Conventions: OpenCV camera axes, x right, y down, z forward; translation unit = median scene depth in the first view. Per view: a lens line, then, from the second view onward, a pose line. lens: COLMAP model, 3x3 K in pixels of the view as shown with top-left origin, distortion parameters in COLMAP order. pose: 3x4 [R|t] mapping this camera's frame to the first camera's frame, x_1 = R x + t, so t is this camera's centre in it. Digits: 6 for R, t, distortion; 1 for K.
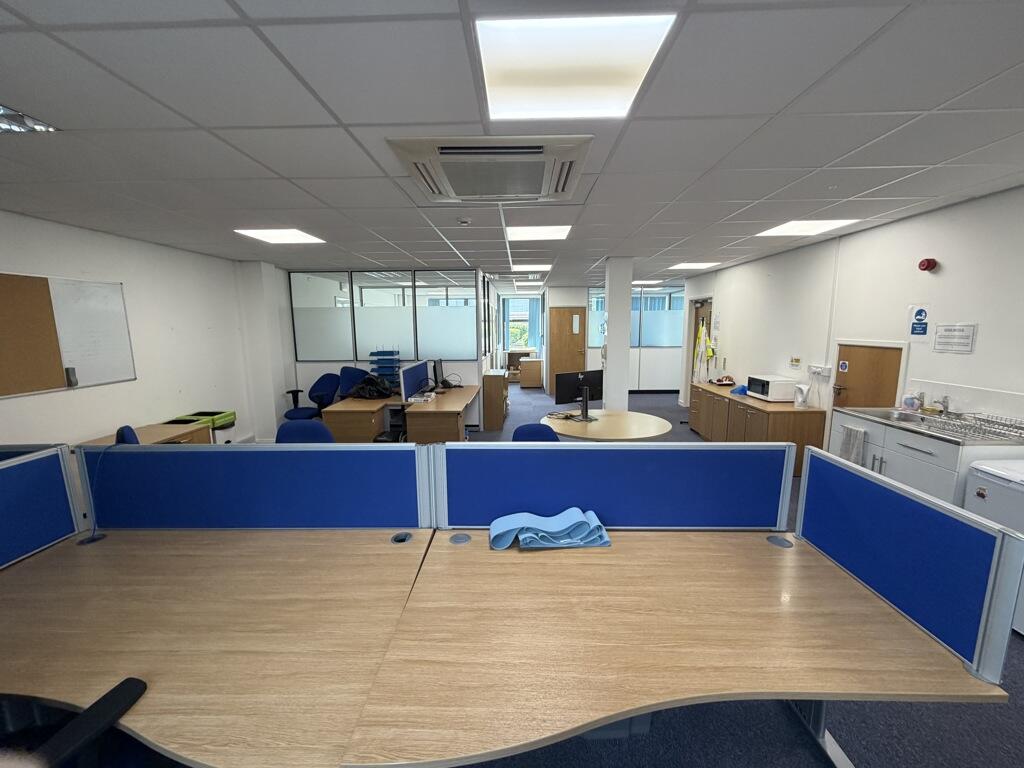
lens RADIAL K [[408.9, 0, 512.0], [0, 408.9, 384.0], [0, 0, 1]] dist [0.000543, 0.000118]
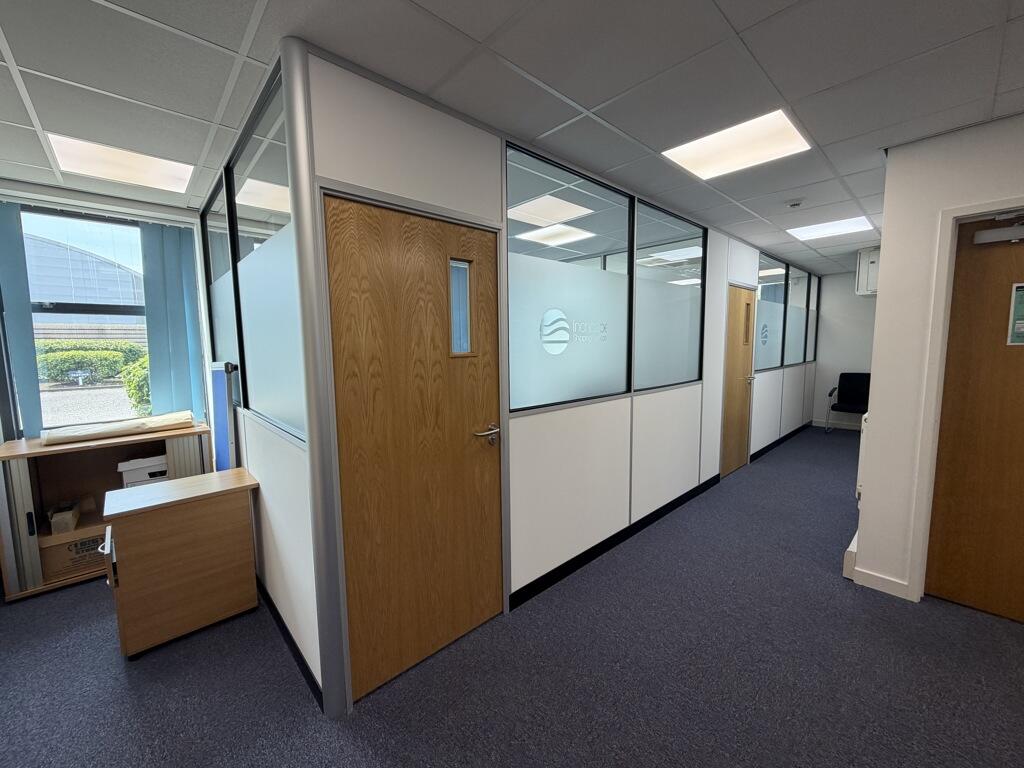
lens RADIAL K [[408.9, 0, 512.0], [0, 408.9, 384.0], [0, 0, 1]] dist [0.000543, 0.000118]
pose [[0.716407, -0.072498, 0.693906, 0.030142], [0.109760, 0.993913, -0.009476, -0.101566], [-0.688995, 0.082952, 0.720003, 0.822448]]
